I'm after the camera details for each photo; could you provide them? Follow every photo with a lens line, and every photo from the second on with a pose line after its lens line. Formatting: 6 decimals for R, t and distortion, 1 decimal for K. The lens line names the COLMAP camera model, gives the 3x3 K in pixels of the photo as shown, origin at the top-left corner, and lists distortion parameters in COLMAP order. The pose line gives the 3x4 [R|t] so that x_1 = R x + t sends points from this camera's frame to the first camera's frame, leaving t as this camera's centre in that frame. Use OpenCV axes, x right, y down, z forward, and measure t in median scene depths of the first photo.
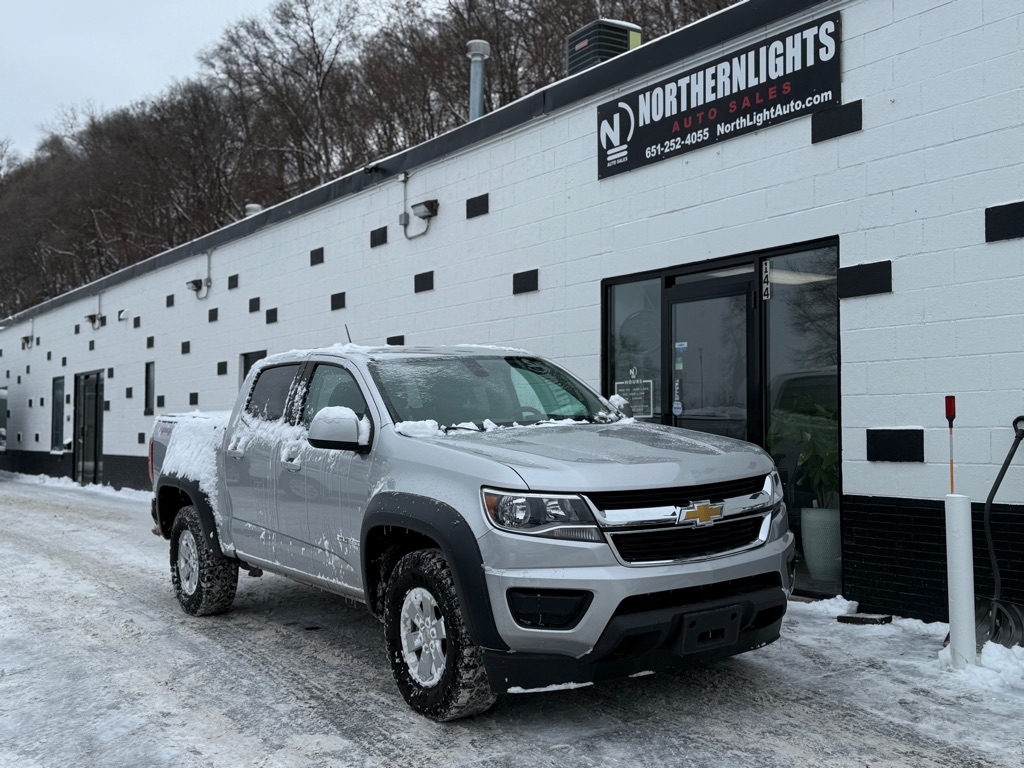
lens RADIAL K [[1138.2, 0, 506.4], [0, 1138.2, 382.6], [0, 0, 1]] dist [0.212626, -0.500753]
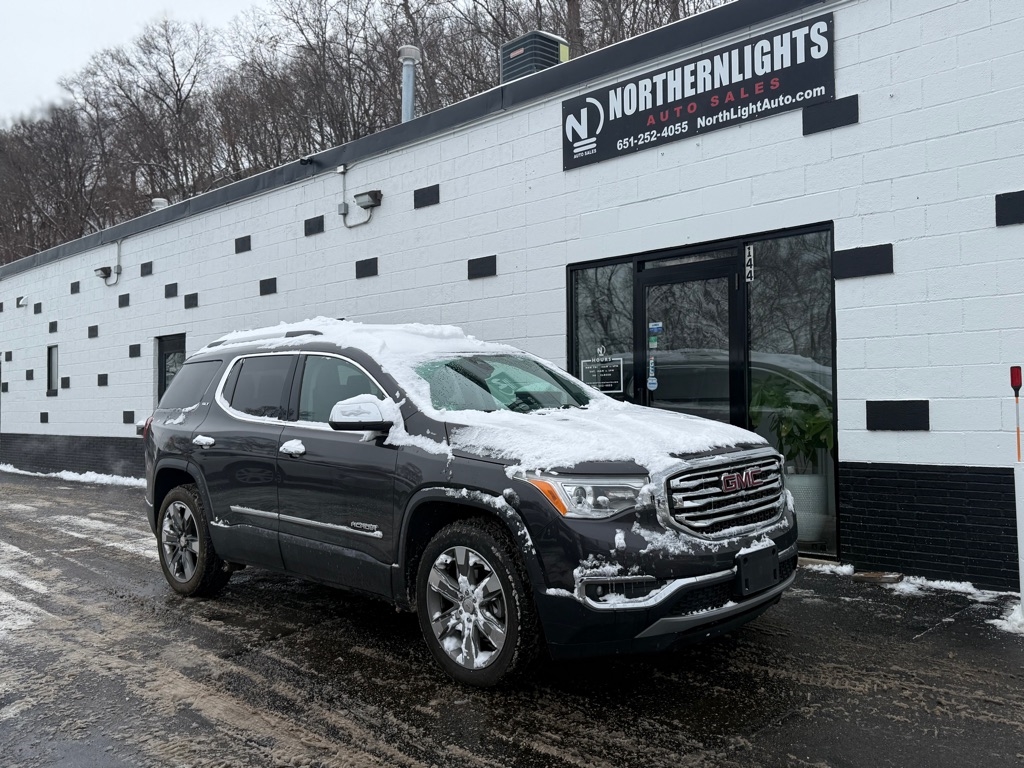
lens RADIAL K [[901.5, 0, 507.5], [0, 901.5, 383.4], [0, 0, 1]] dist [0.139385, -0.261721]
pose [[0.978579, -0.002963, 0.205849, -0.149627], [0.000017, 0.999898, 0.014311, 0.009341], [-0.205870, -0.014001, 0.978479, 0.185450]]
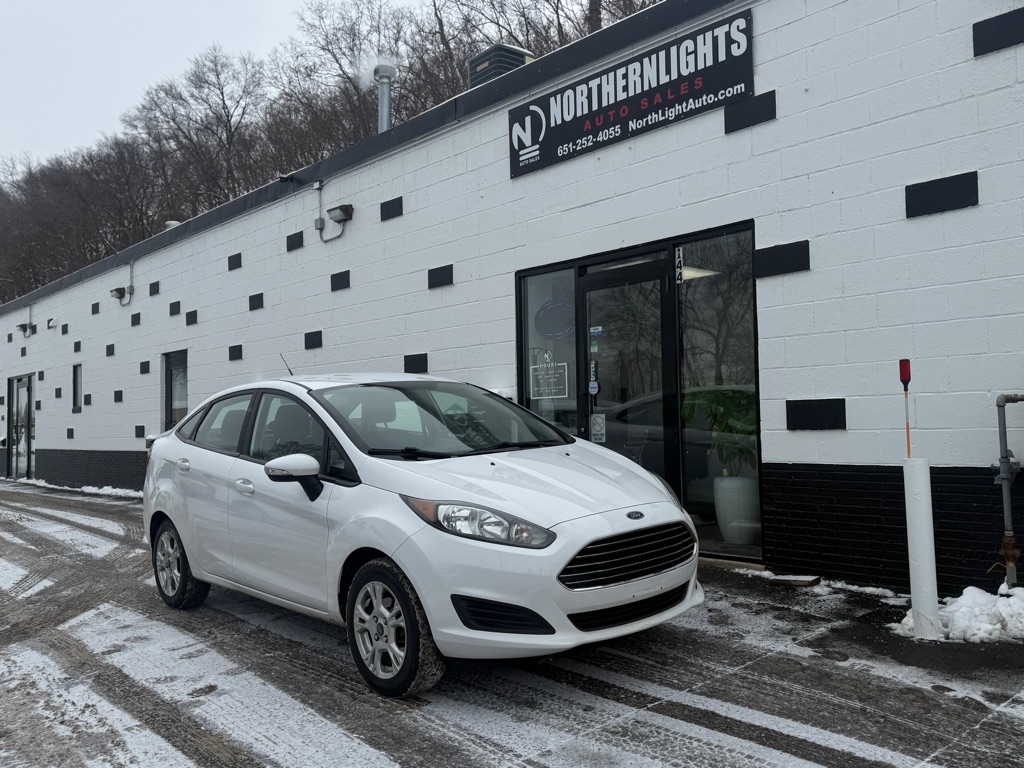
lens RADIAL K [[881.6, 0, 513.2], [0, 881.6, 387.6], [0, 0, 1]] dist [0.141070, -0.261858]
pose [[0.989250, -0.012736, 0.145675, -0.042743], [0.012950, 0.999916, -0.000519, 0.020250], [-0.145656, 0.002400, 0.989332, 0.180478]]
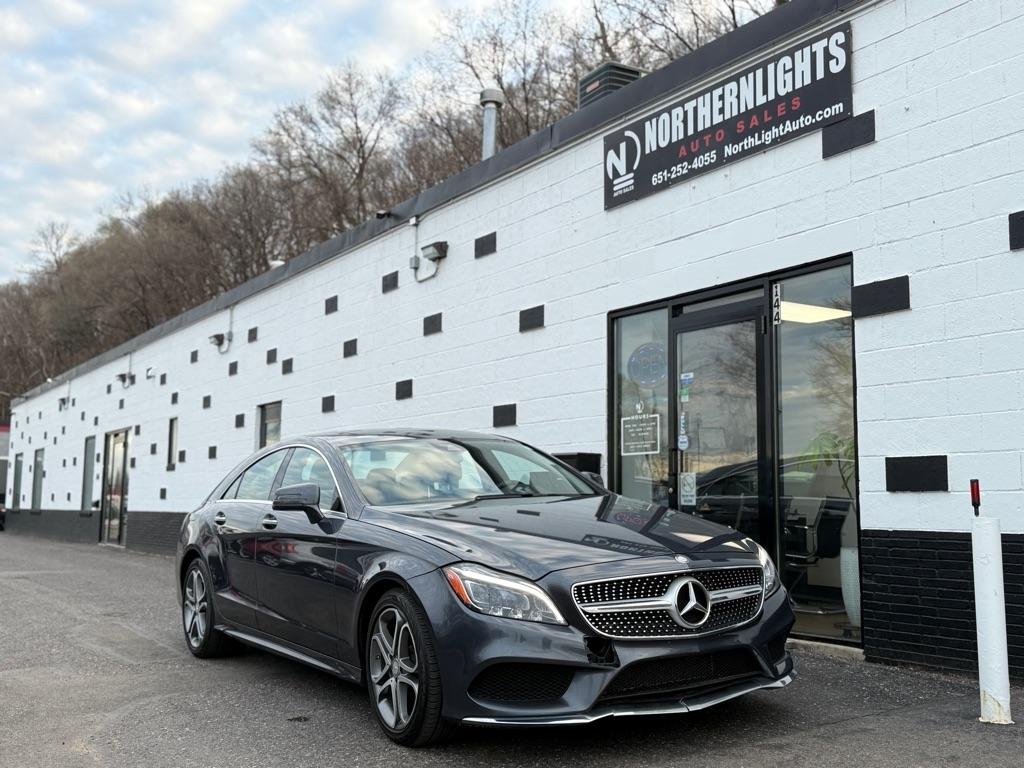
lens RADIAL K [[1098.5, 0, 507.1], [0, 1098.5, 383.2], [0, 0, 1]] dist [0.196954, -0.454226]
pose [[0.999407, 0.006671, -0.033793, 0.031043], [-0.009055, 0.997441, -0.070913, 0.037212], [0.033234, 0.071177, 0.996910, 0.075912]]
